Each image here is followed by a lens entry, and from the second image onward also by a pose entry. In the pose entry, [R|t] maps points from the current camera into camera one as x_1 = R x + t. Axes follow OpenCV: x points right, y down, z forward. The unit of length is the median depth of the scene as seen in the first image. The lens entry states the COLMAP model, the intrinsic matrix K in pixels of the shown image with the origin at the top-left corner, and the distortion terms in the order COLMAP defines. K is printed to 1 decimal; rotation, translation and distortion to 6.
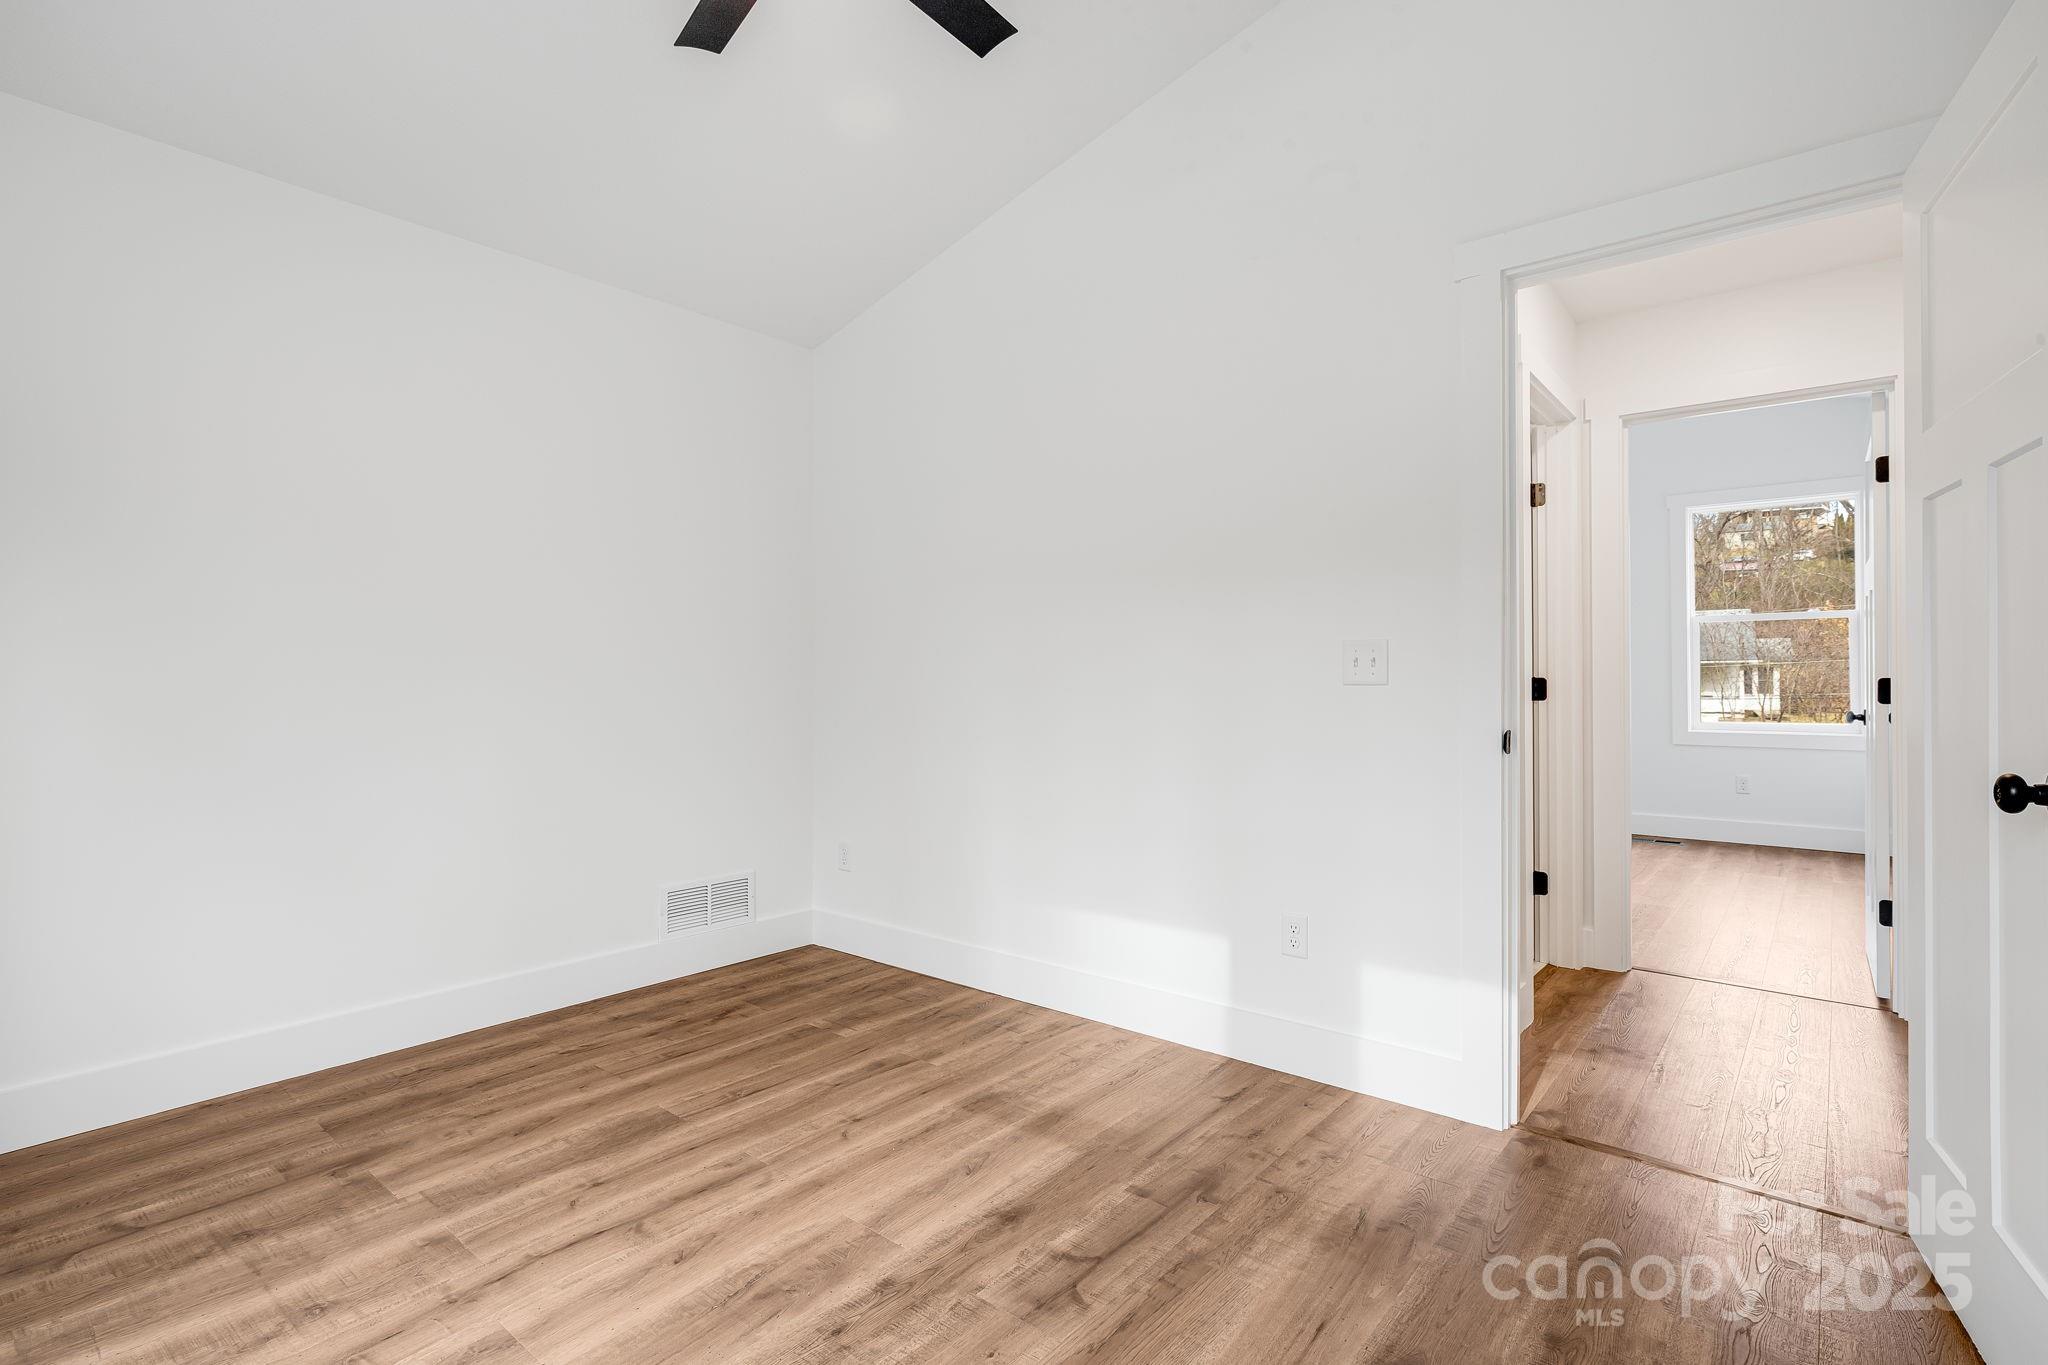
lens RADIAL K [[973.9, 0, 1019.5], [0, 973.9, 683.0], [0, 0, 1]] dist [0.001465, 0.000518]
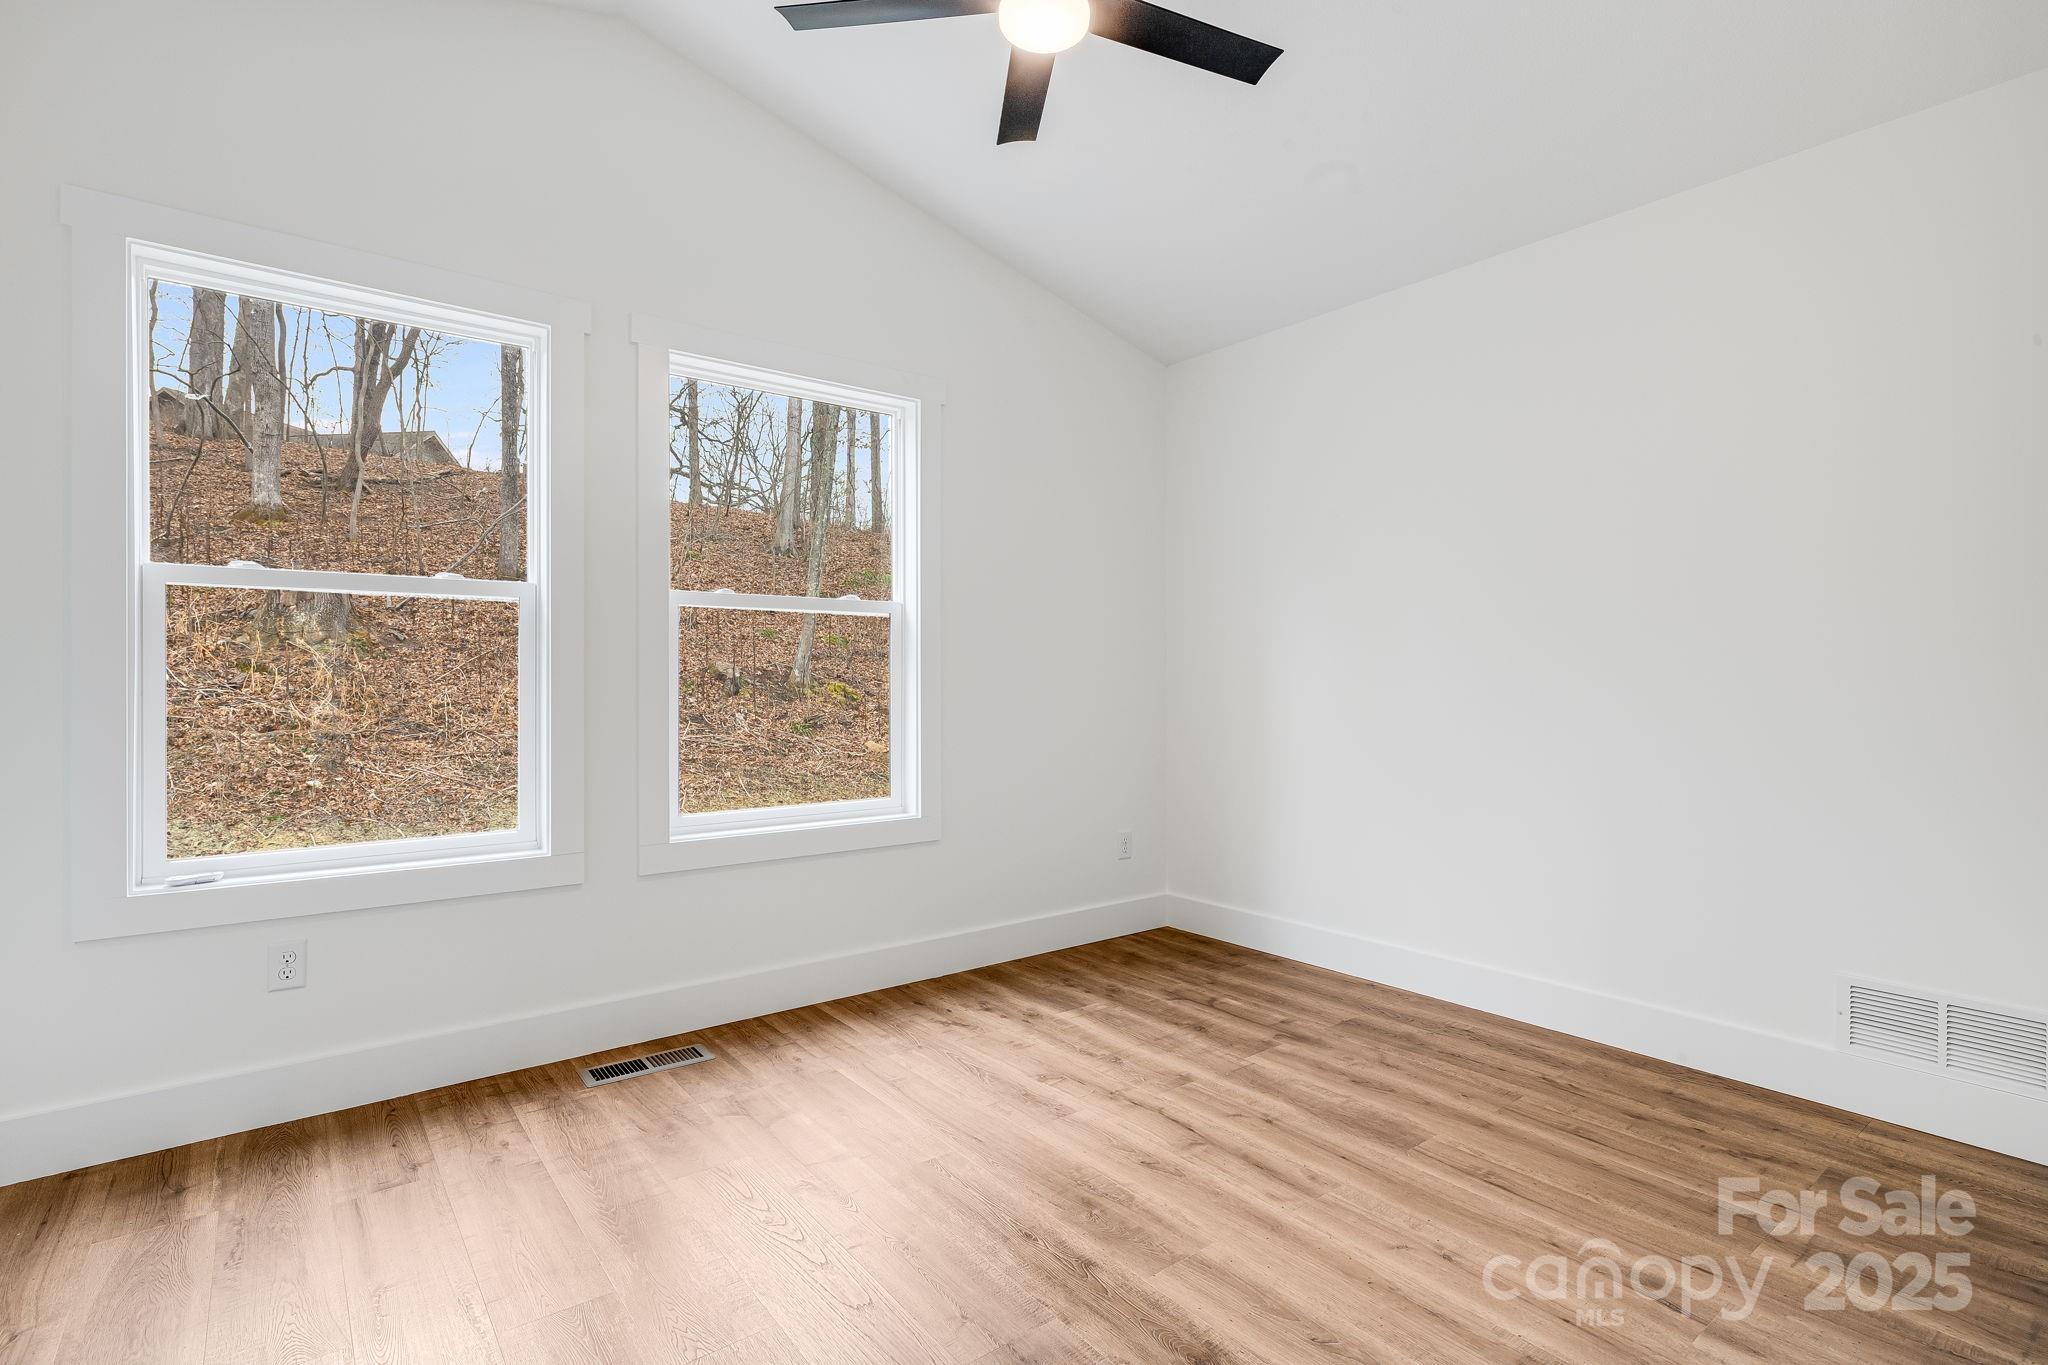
lens RADIAL K [[973.9, 0, 1019.5], [0, 973.9, 683.0], [0, 0, 1]] dist [0.001465, 0.000518]
pose [[-0.212199, 0.005874, -0.977209, 0.639558], [-0.001405, 0.999979, 0.006316, -0.003071], [0.977225, 0.002713, -0.212187, 0.830095]]
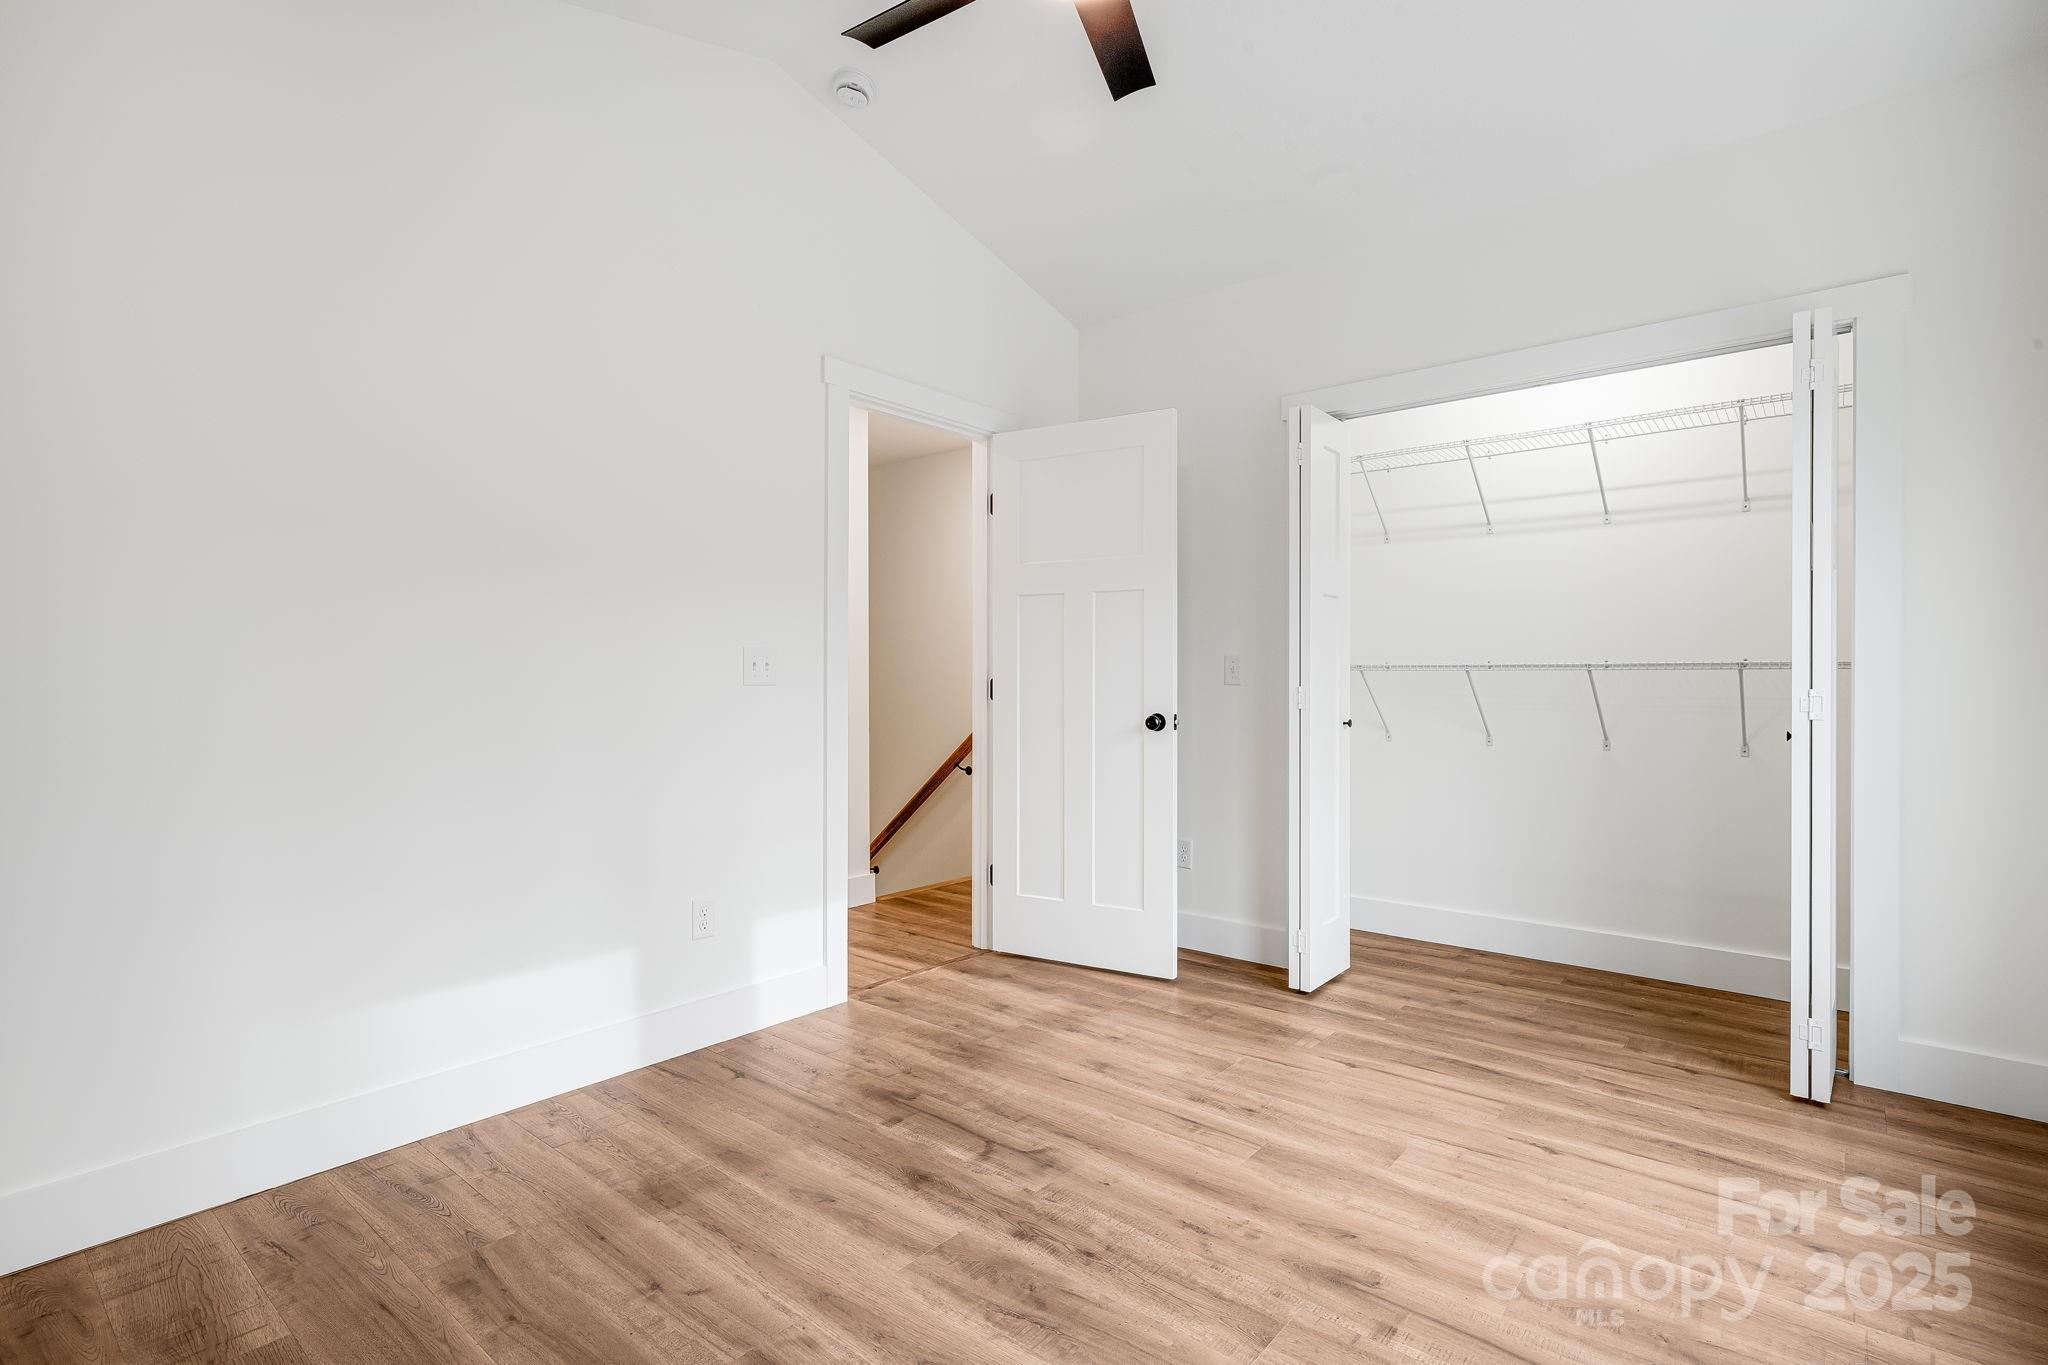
lens RADIAL K [[973.9, 0, 1019.5], [0, 973.9, 683.0], [0, 0, 1]] dist [0.001465, 0.000518]
pose [[0.004499, -0.000519, 0.999990, -0.886128], [0.004391, 0.999990, 0.000500, 0.000231], [-0.999980, 0.004388, 0.004501, 0.719833]]
